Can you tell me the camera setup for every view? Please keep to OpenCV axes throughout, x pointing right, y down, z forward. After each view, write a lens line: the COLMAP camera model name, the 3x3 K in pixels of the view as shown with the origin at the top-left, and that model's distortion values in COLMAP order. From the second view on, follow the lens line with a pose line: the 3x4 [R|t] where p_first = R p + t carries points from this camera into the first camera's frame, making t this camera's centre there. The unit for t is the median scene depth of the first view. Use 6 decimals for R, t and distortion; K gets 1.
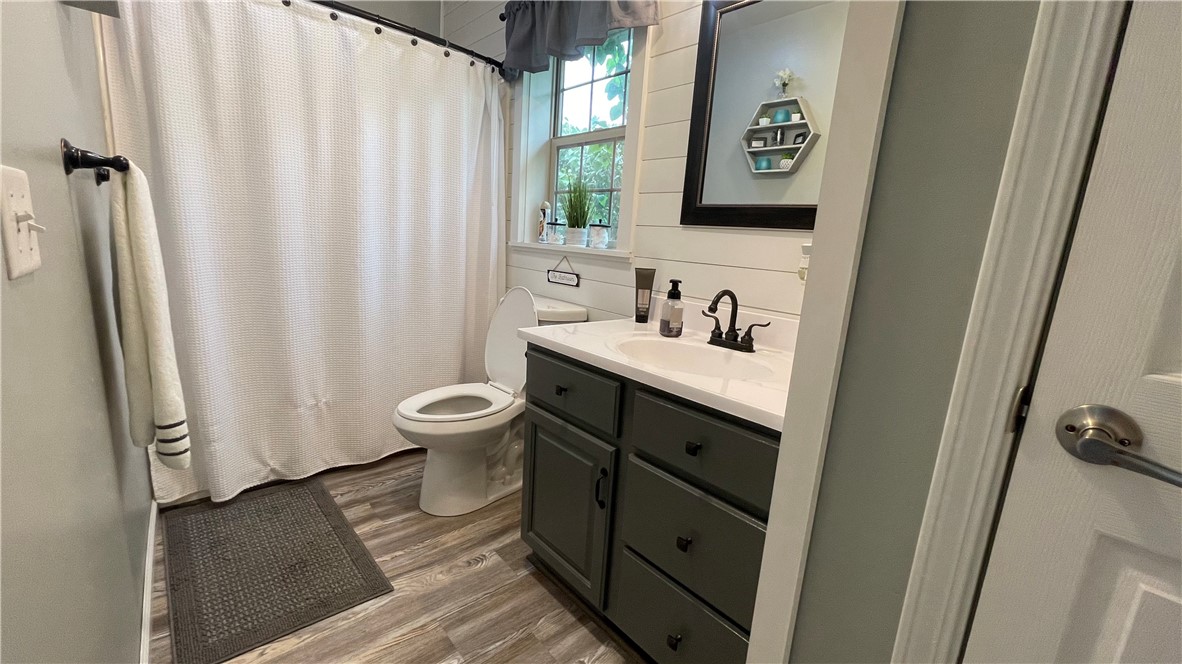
lens RADIAL K [[482.5, 0, 585.2], [0, 482.5, 338.0], [0, 0, 1]] dist [-0.005694, 0.000559]
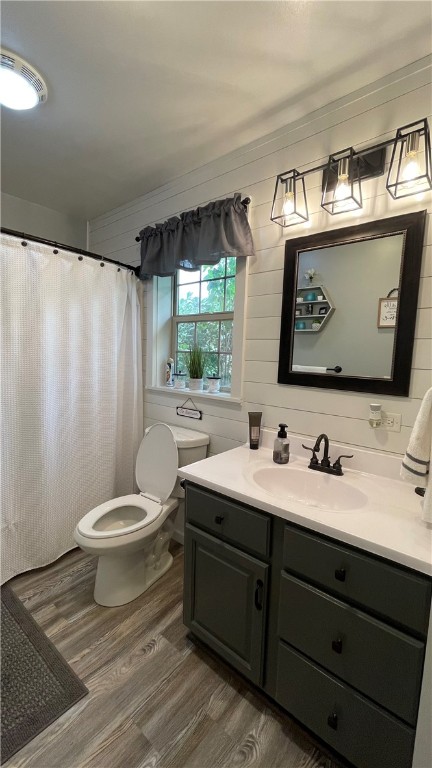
lens RADIAL K [[313.5, 0, 211.6], [0, 313.5, 385.0], [0, 0, 1]] dist [-0.005694, 0.000559]
pose [[0.987002, -0.049636, 0.152851, -0.145607], [0.063631, 0.994080, -0.088072, -0.149560], [-0.147575, 0.096654, 0.984317, 0.072356]]
